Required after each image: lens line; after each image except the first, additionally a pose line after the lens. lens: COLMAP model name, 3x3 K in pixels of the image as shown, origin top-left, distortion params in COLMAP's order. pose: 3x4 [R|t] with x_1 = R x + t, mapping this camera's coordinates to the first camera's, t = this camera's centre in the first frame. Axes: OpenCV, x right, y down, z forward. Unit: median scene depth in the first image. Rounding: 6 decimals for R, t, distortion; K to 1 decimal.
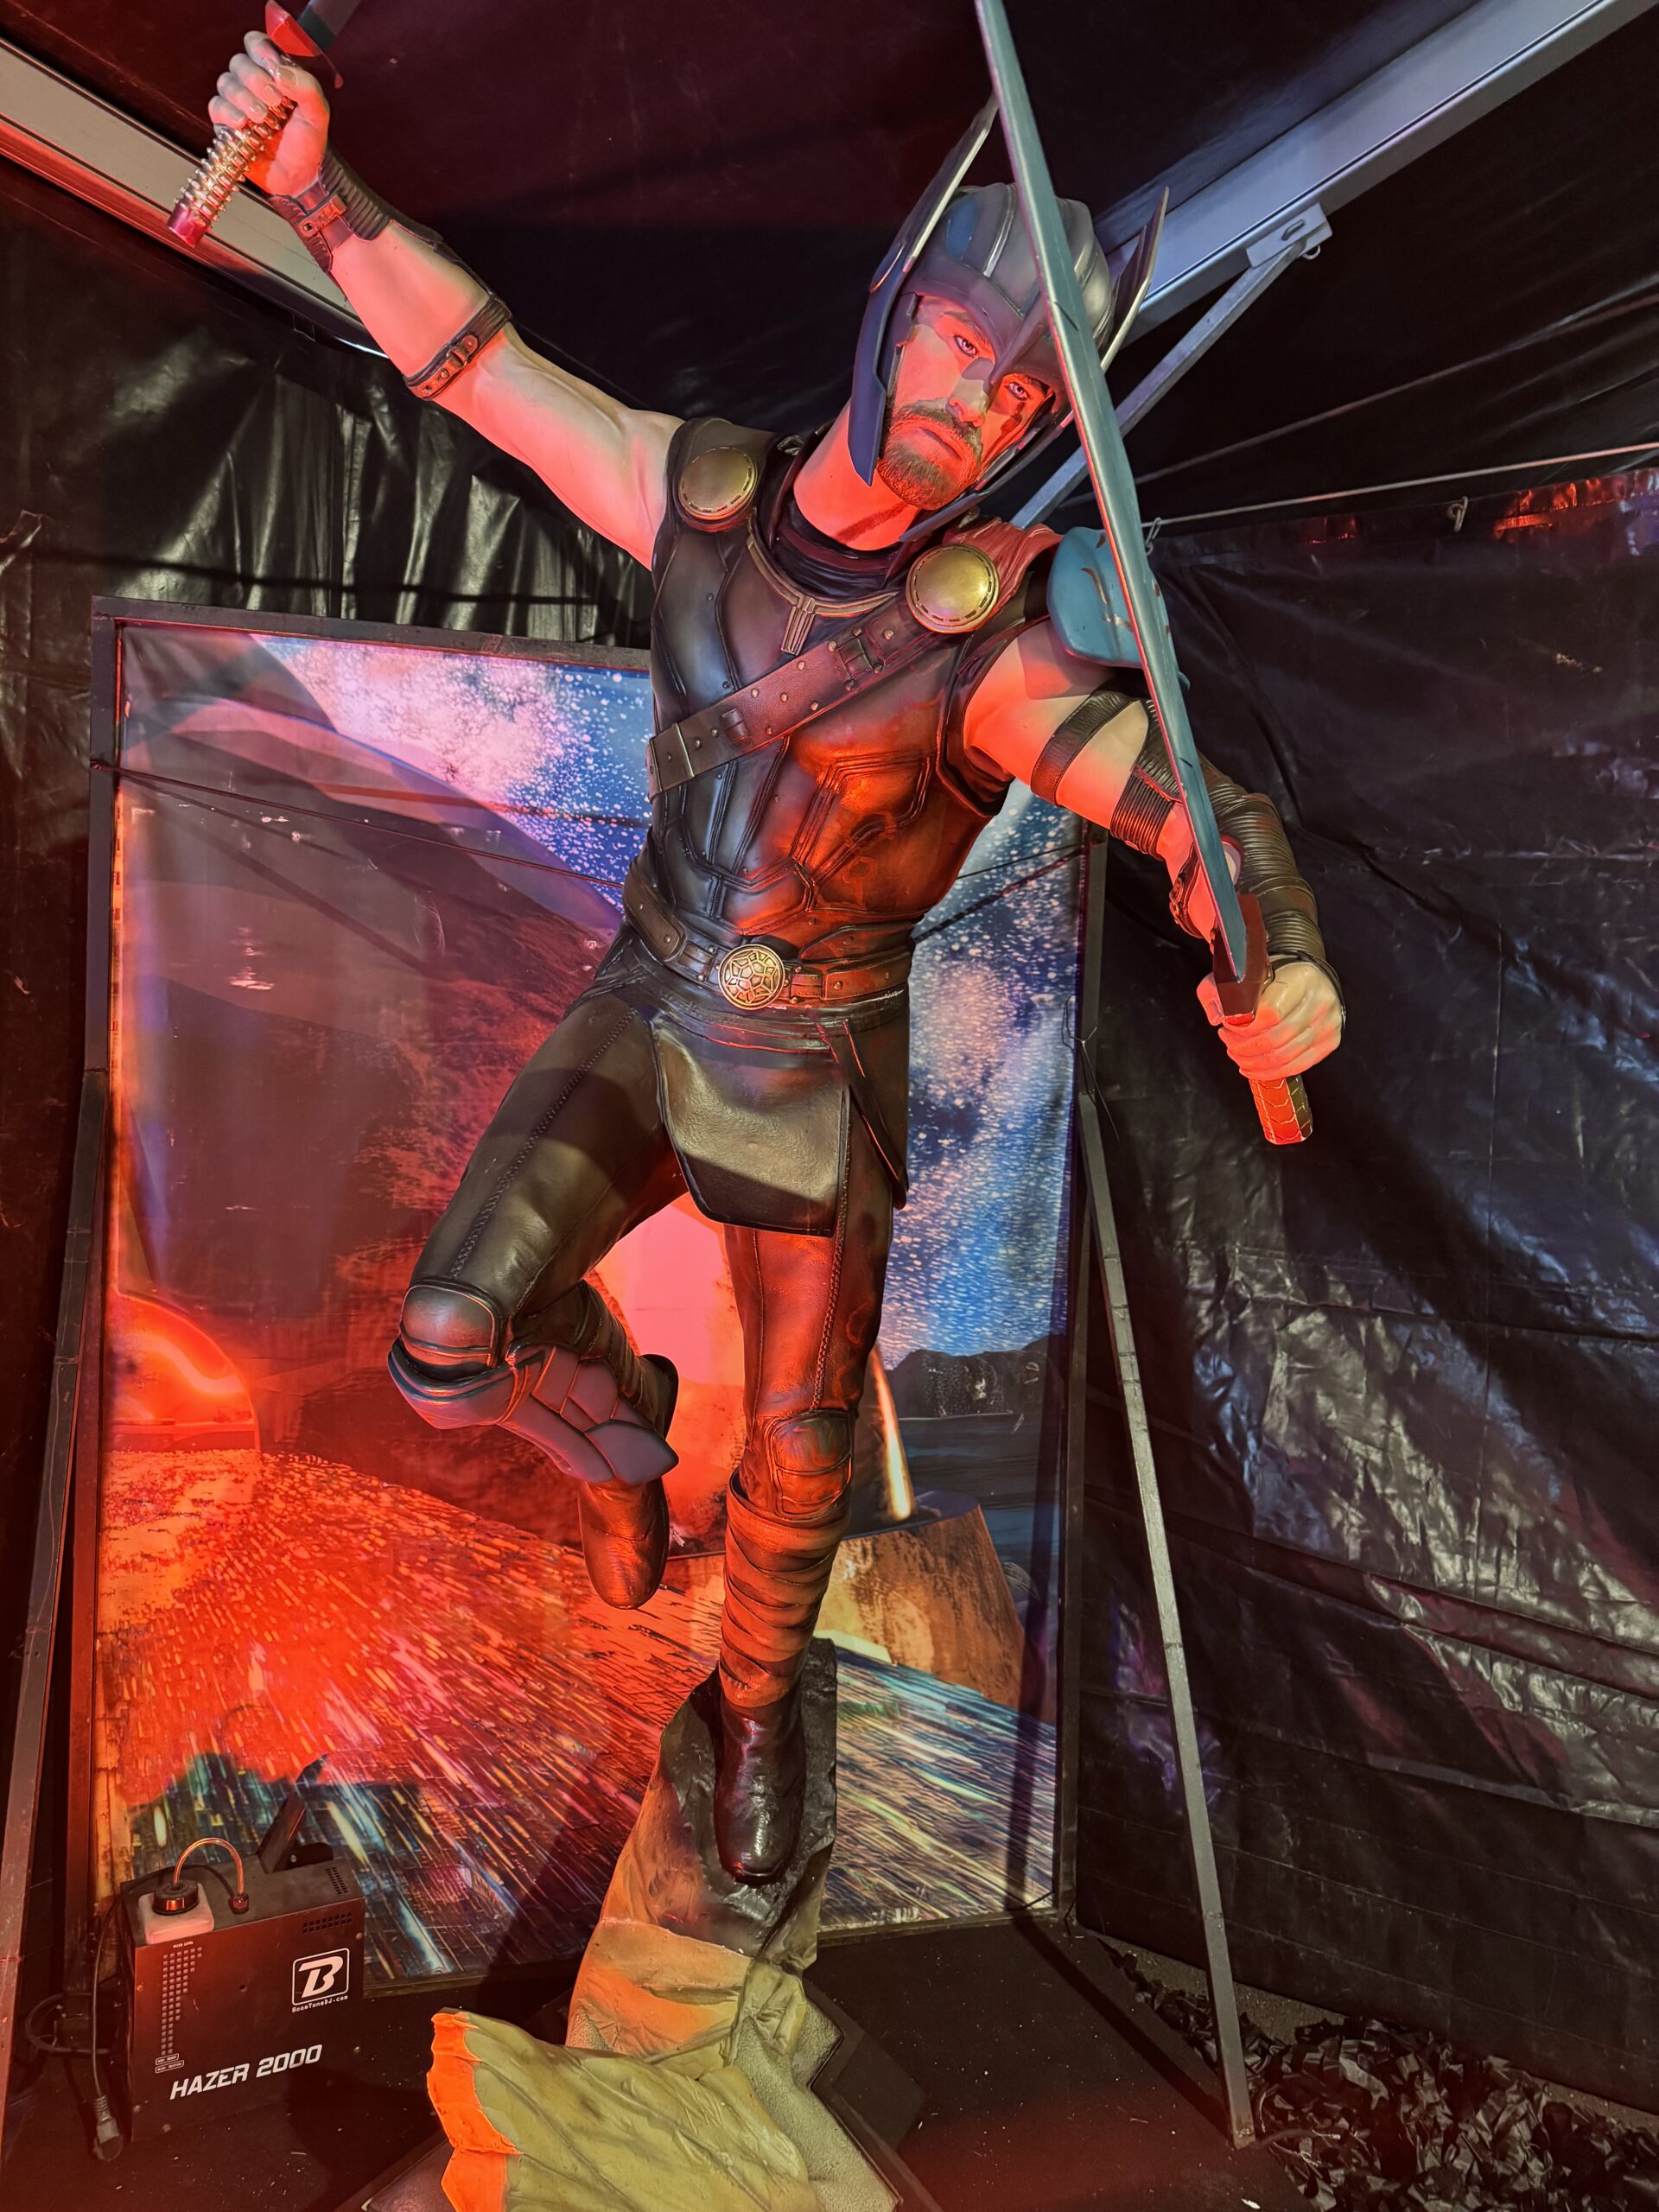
lens RADIAL K [[1582.3, 0, 829.5], [0, 1582.3, 1106.0], [0, 0, 1]] dist [0.143147, -0.000561]
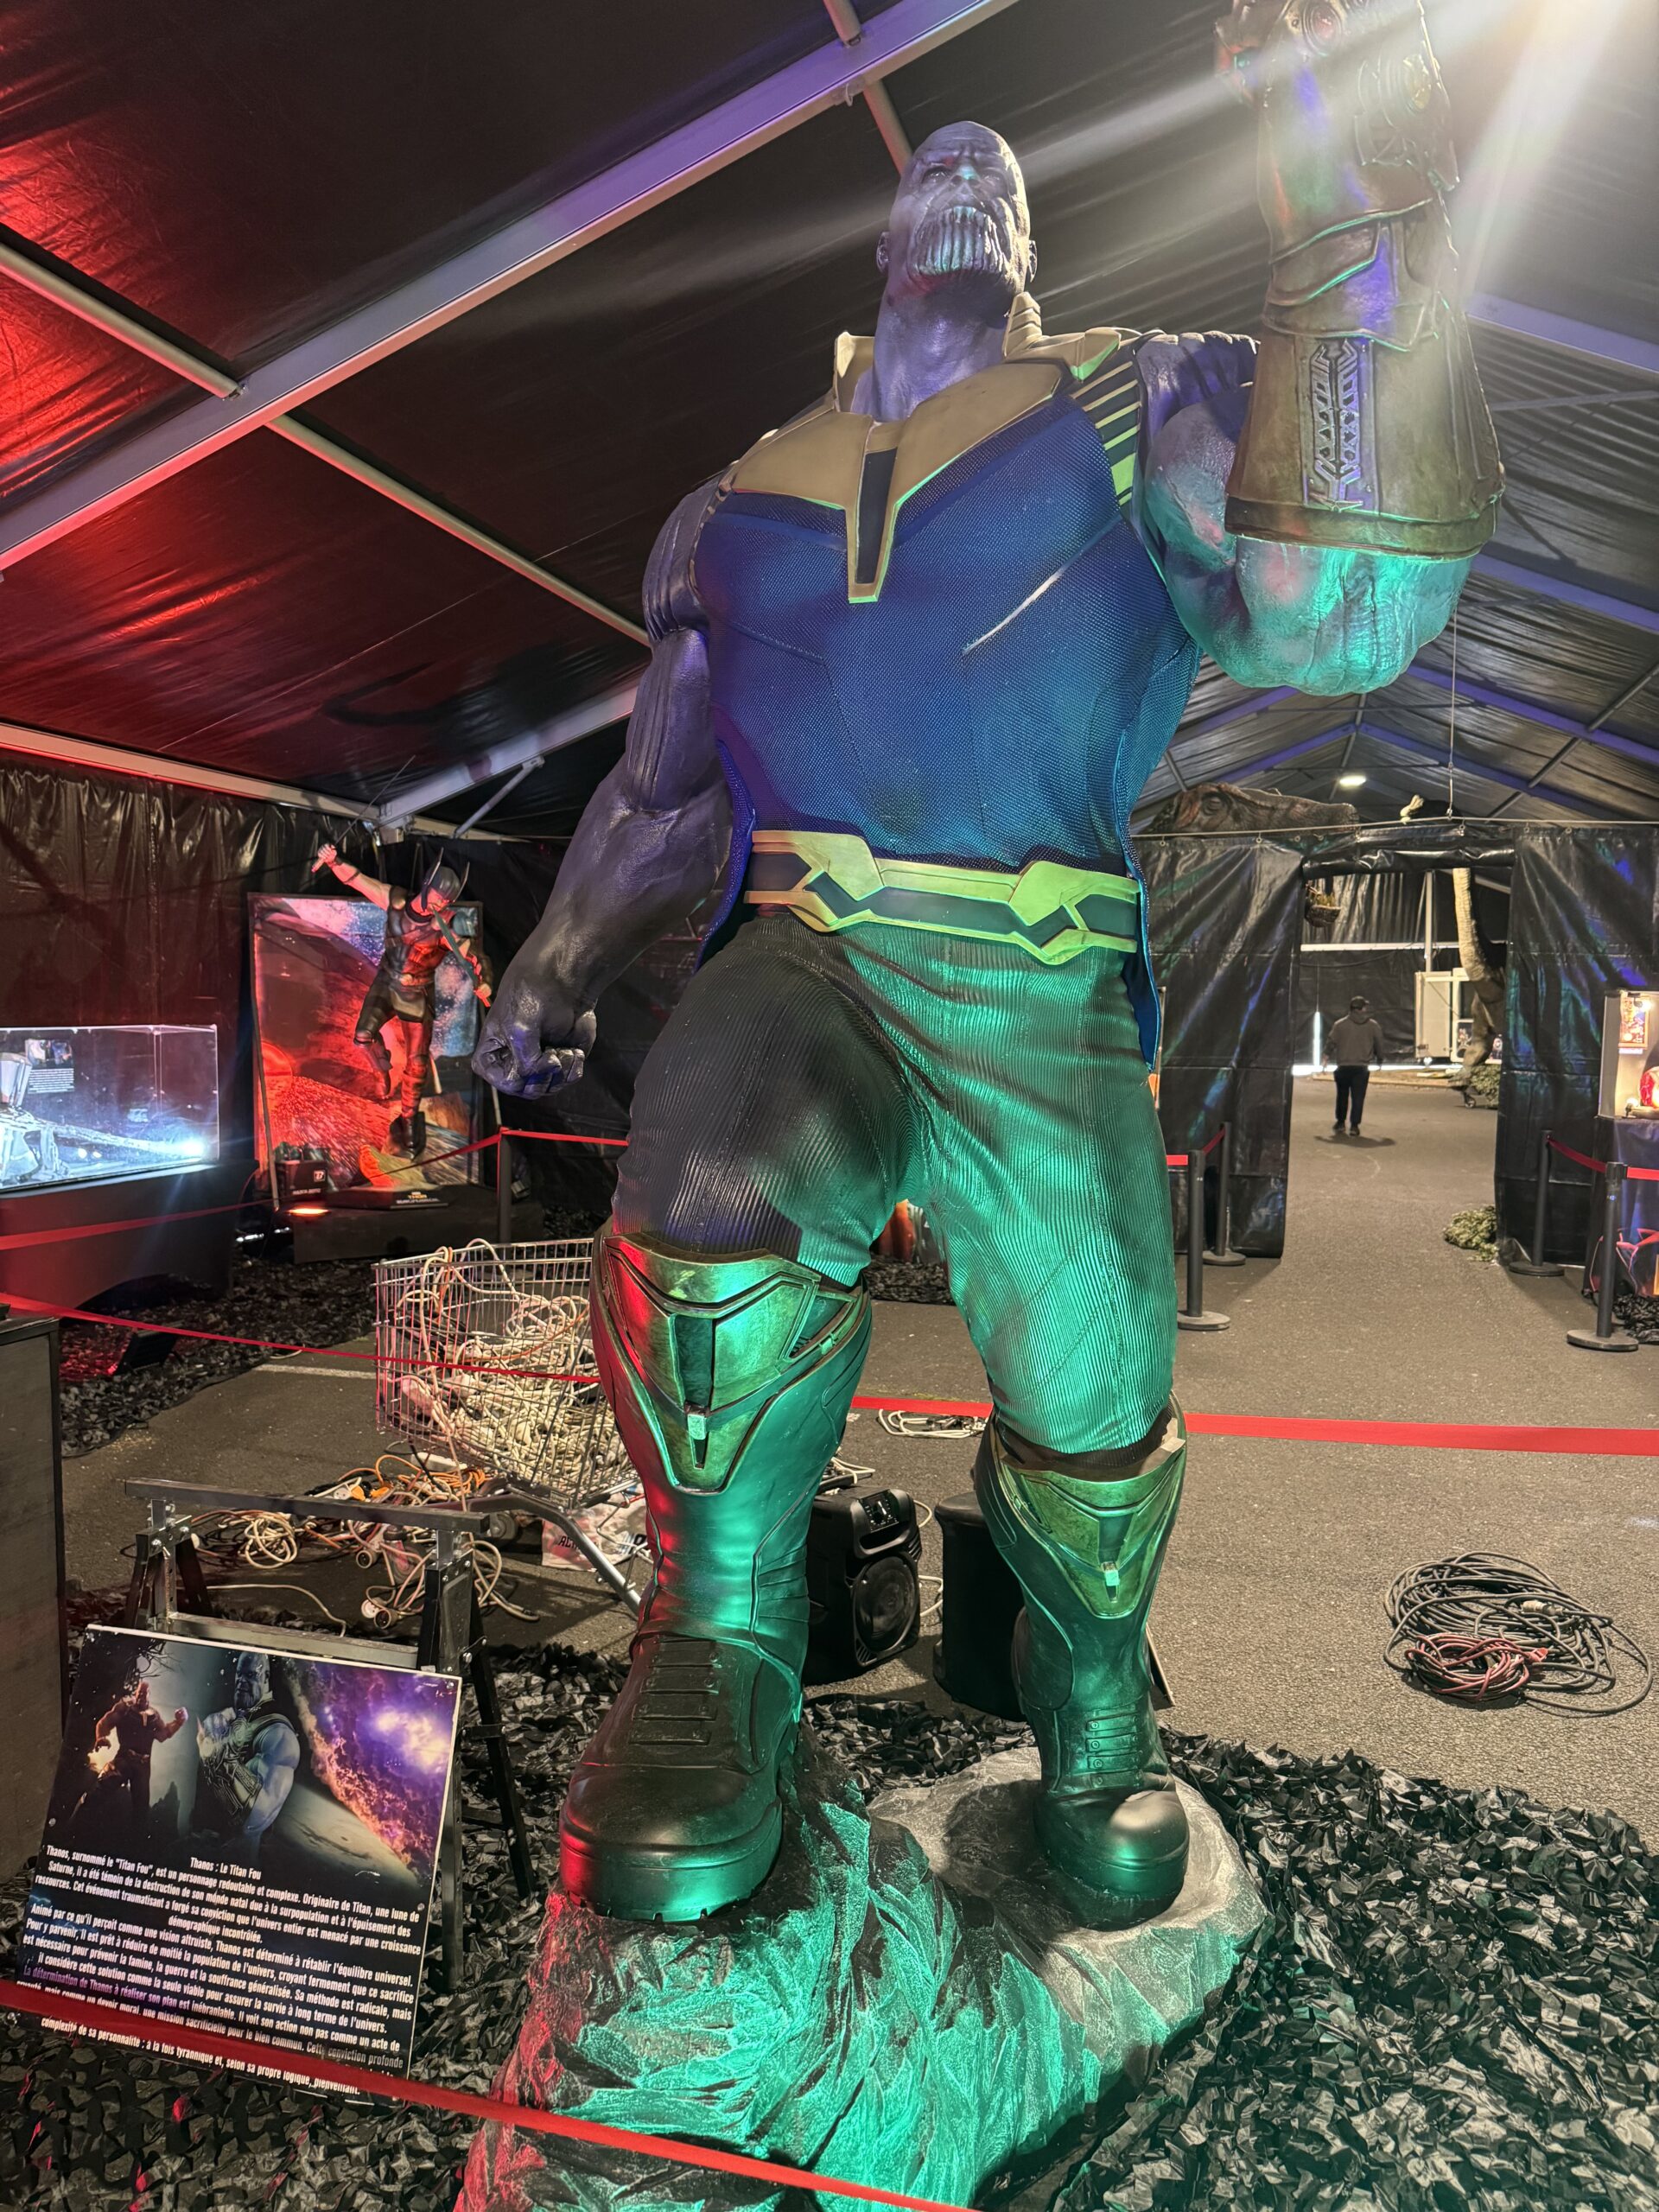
lens RADIAL K [[1582.3, 0, 829.5], [0, 1582.3, 1106.0], [0, 0, 1]] dist [0.143147, -0.000561]
pose [[0.962292, -0.037831, 0.269375, -0.116067], [0.015550, 0.996313, 0.084373, -0.066995], [-0.271574, -0.077003, 0.959332, -3.880250]]
